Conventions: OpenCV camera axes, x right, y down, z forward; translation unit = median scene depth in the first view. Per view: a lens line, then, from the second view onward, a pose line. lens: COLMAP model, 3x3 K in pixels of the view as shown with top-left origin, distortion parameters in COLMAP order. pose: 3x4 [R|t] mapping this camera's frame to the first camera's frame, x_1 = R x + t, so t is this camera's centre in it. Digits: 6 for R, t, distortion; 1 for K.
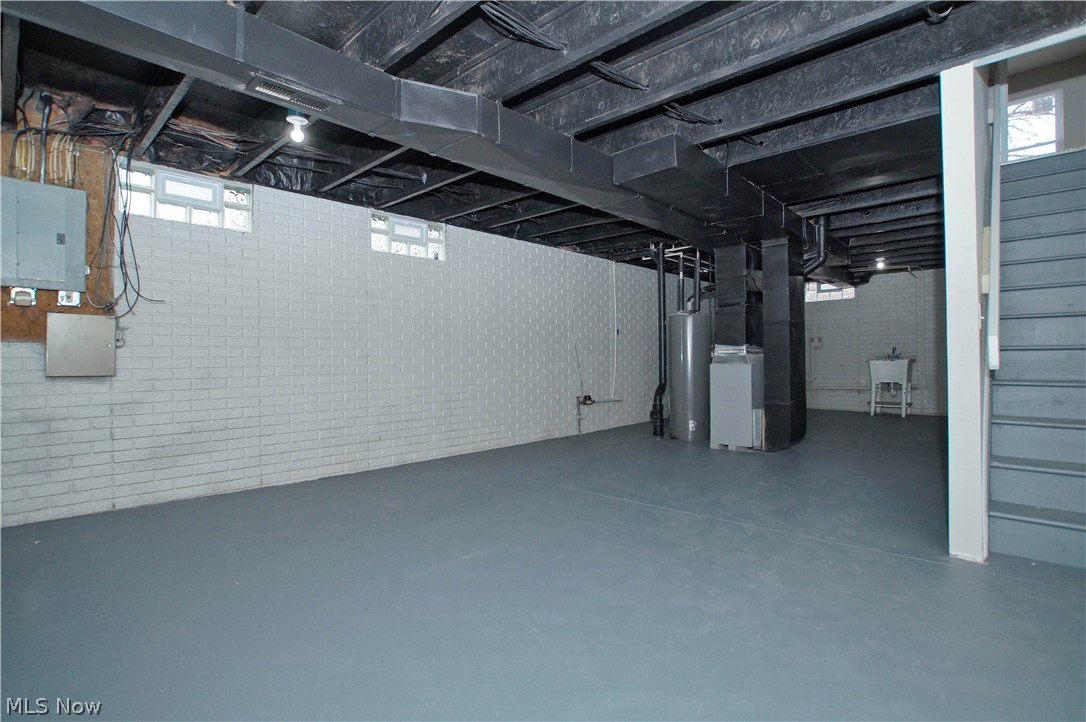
lens RADIAL K [[521.4, 0, 540.1], [0, 521.4, 347.9], [0, 0, 1]] dist [-0.001243, -0.000078]
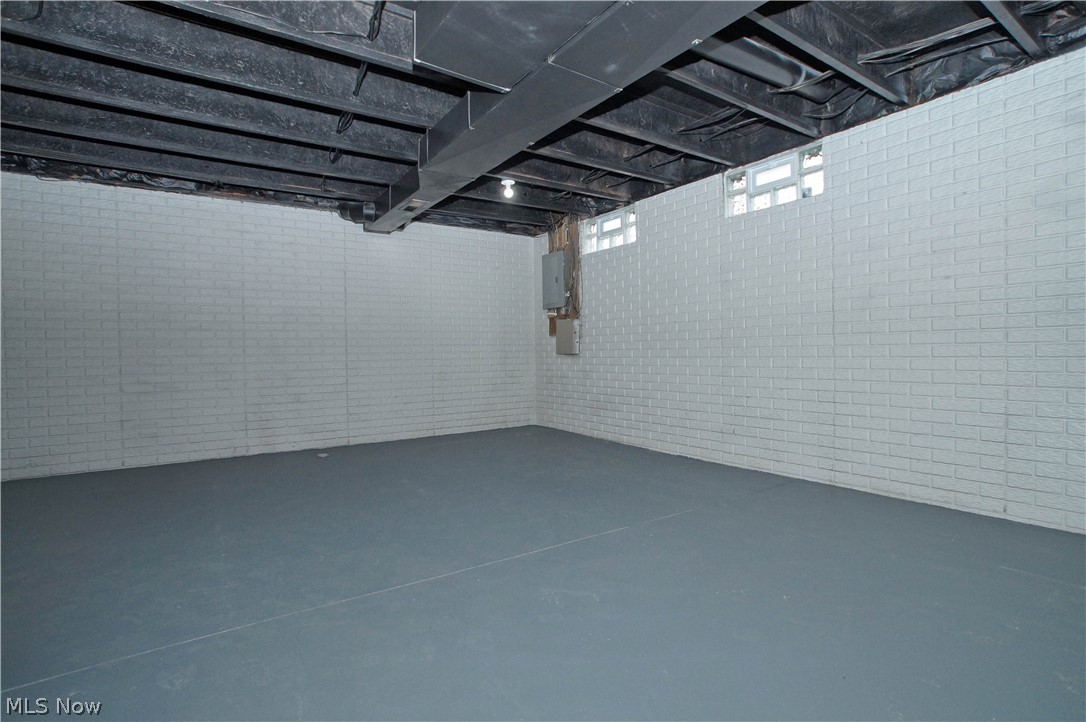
lens RADIAL K [[521.4, 0, 540.1], [0, 521.4, 347.9], [0, 0, 1]] dist [-0.001243, -0.000078]
pose [[-0.199263, 0.014969, -0.979832, 0.795271], [0.040209, 0.999166, 0.007087, 0.016559], [0.979121, -0.037986, -0.199699, 1.116602]]
